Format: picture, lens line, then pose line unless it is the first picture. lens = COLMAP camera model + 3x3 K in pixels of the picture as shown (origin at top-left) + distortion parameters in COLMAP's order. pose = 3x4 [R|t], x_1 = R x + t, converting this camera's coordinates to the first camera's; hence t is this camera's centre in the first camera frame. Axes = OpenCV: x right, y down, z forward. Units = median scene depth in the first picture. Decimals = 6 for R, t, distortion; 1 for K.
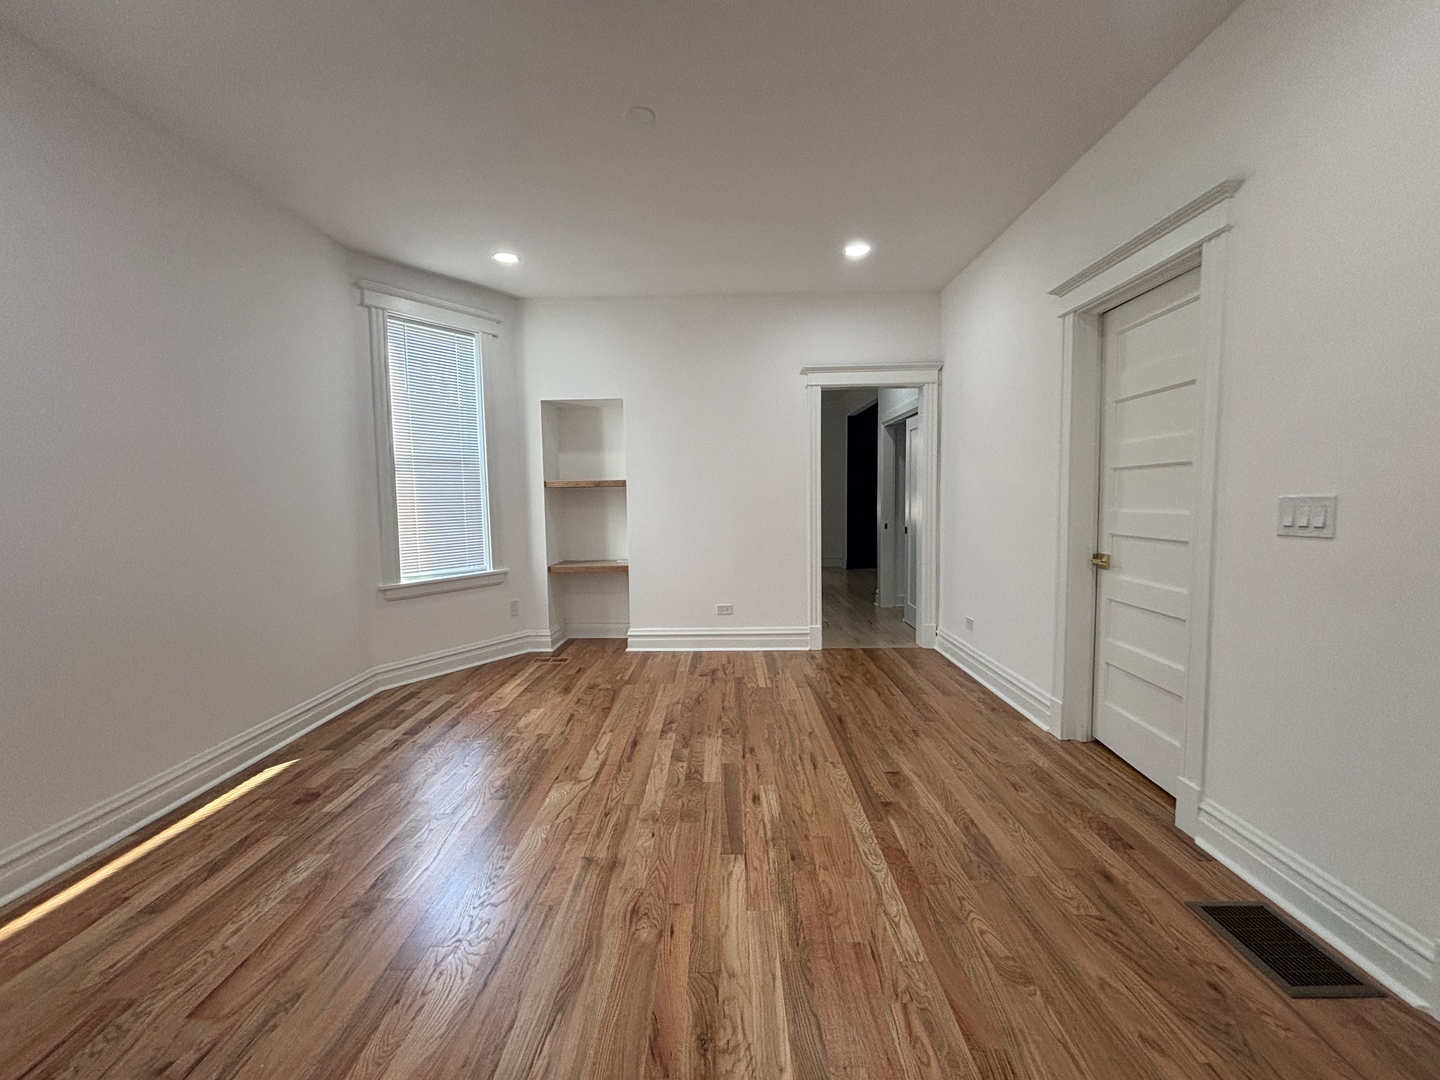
lens RADIAL K [[585.4, 0, 716.8], [0, 585.4, 542.1], [0, 0, 1]] dist [0.007573, -0.000931]
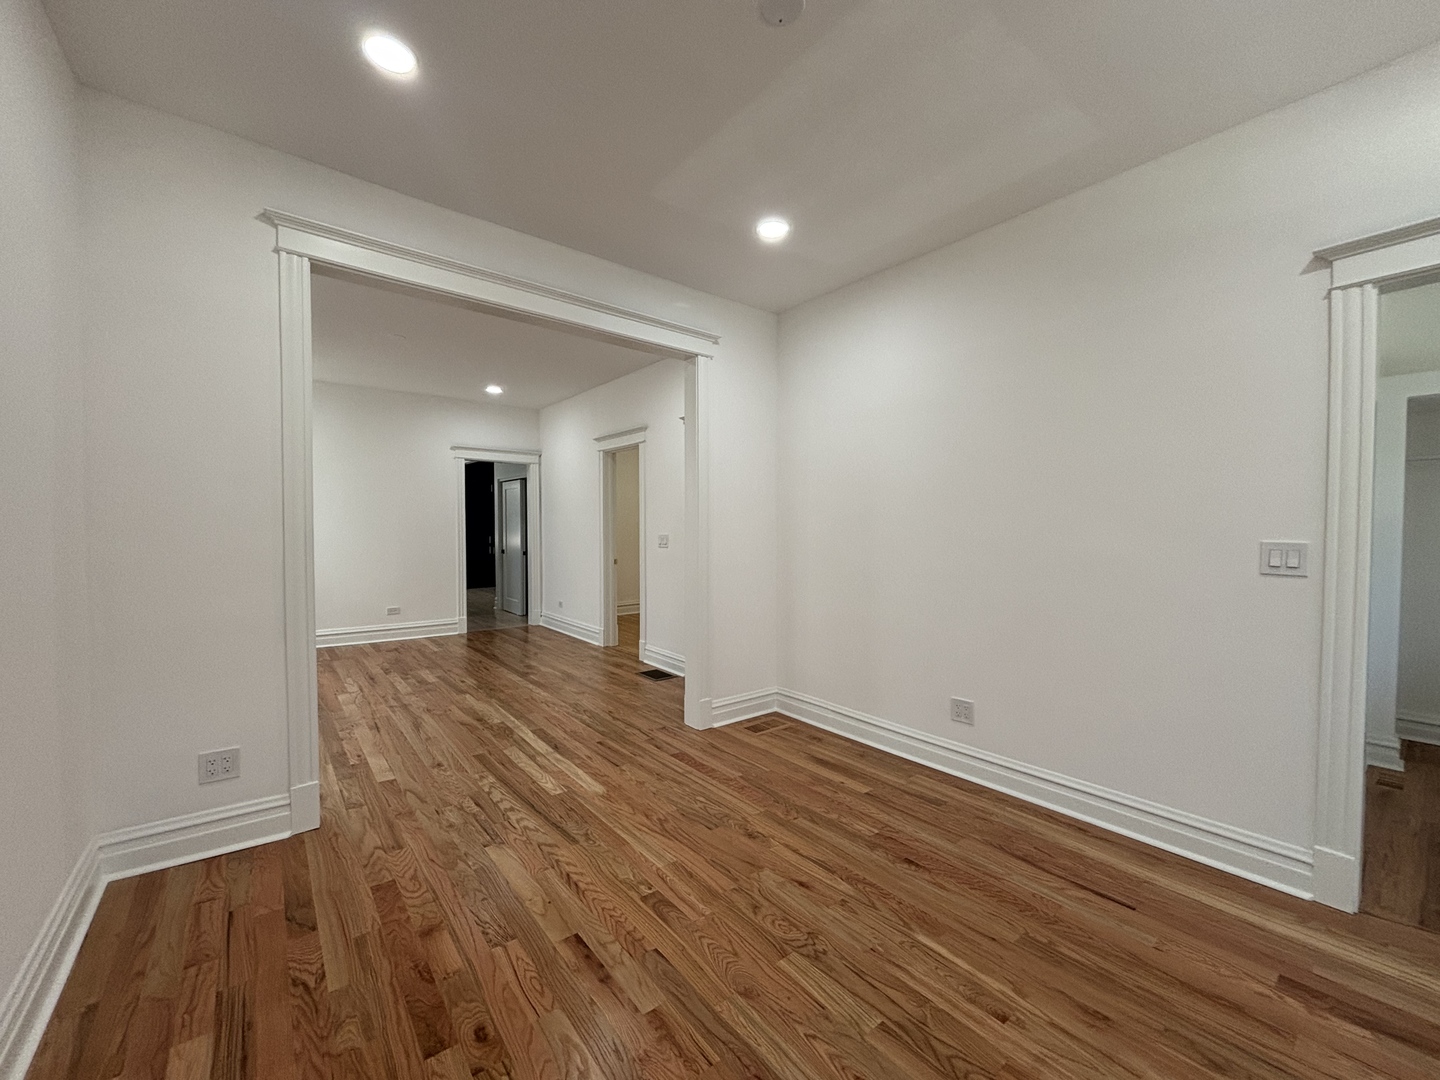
lens RADIAL K [[584.2, 0, 722.9], [0, 584.2, 542.2], [0, 0, 1]] dist [0.009552, 0.000011]
pose [[0.772168, 0.001149, 0.635417, -0.368628], [0.034506, 0.998447, -0.043737, 0.055703], [-0.634480, 0.055698, 0.770930, -0.805196]]
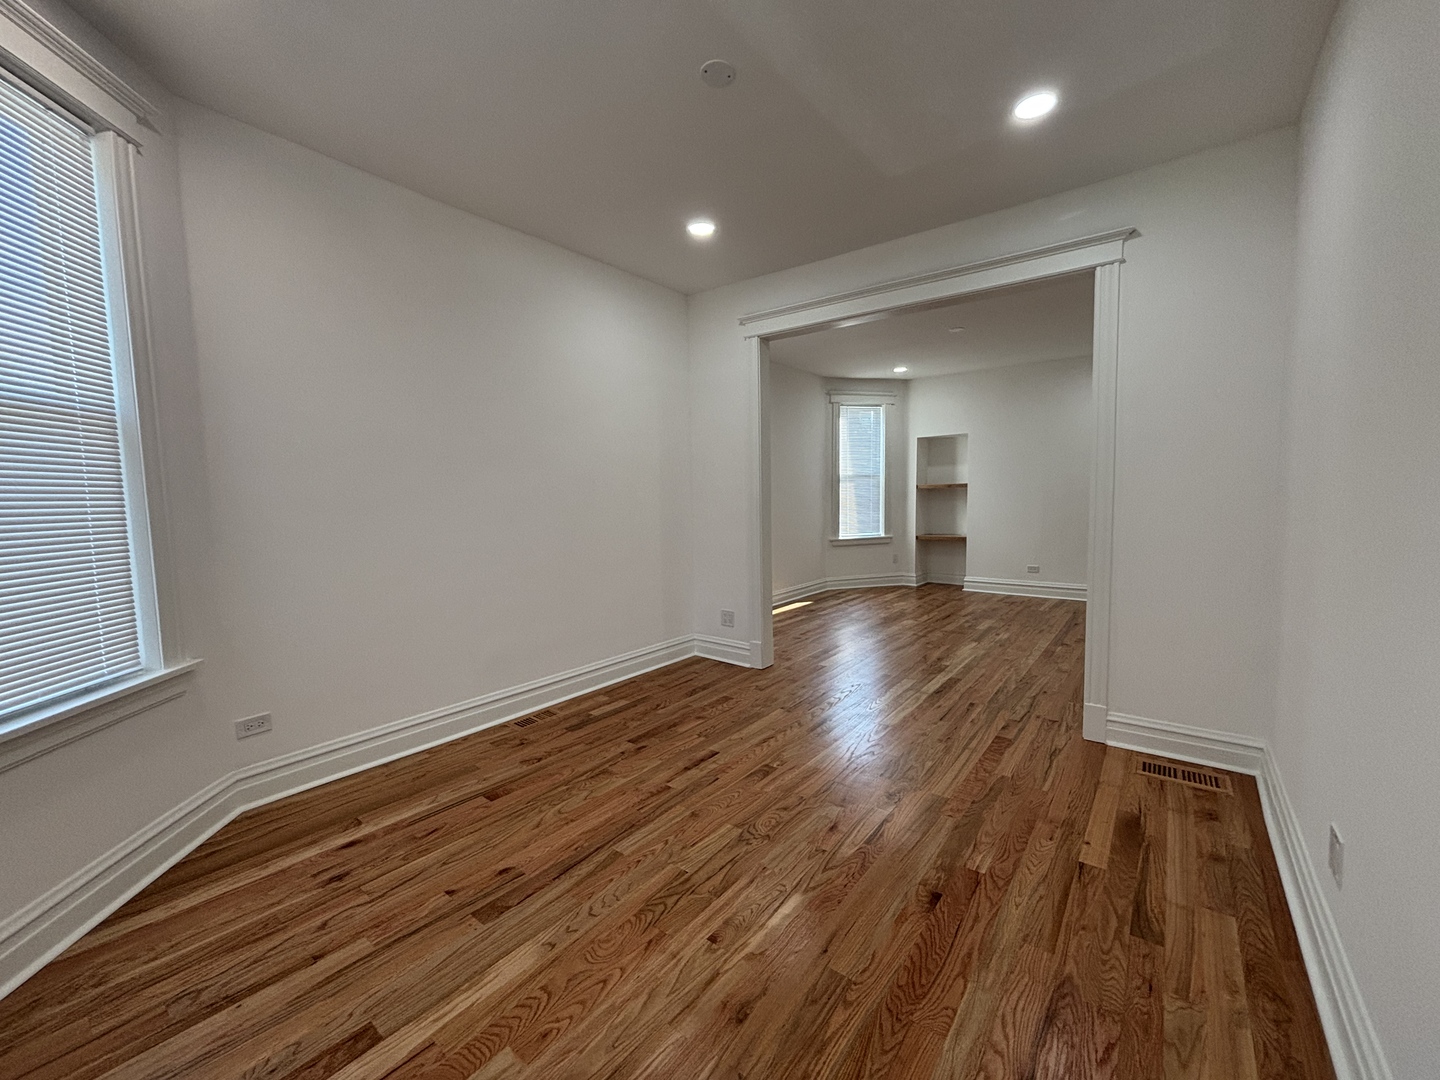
lens RADIAL K [[585.4, 0, 716.8], [0, 585.4, 542.1], [0, 0, 1]] dist [0.007573, -0.000931]
pose [[0.799406, 0.050060, -0.598702, 0.367540], [-0.044101, 0.998724, 0.024623, 0.061262], [0.599170, 0.006720, 0.800593, -0.969503]]
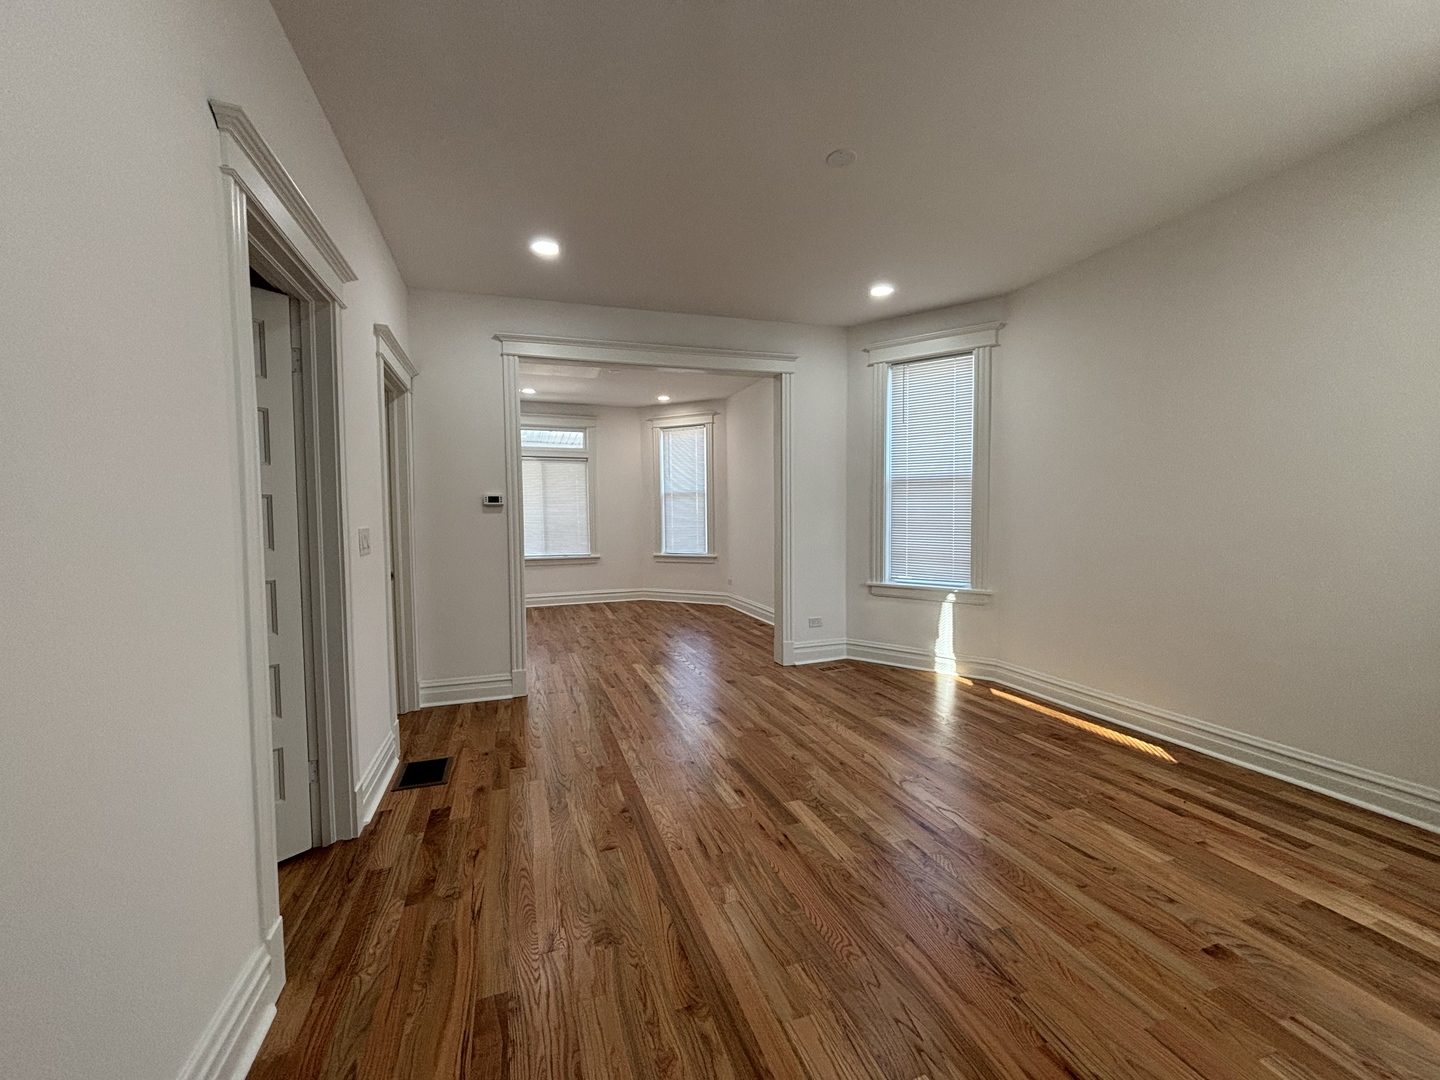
lens RADIAL K [[585.4, 0, 716.8], [0, 585.4, 542.1], [0, 0, 1]] dist [0.007573, -0.000931]
pose [[-0.940016, 0.042697, -0.338448, 0.323055], [-0.001090, 0.991755, 0.128141, -0.118927], [0.341129, 0.120823, -0.932219, 1.370669]]
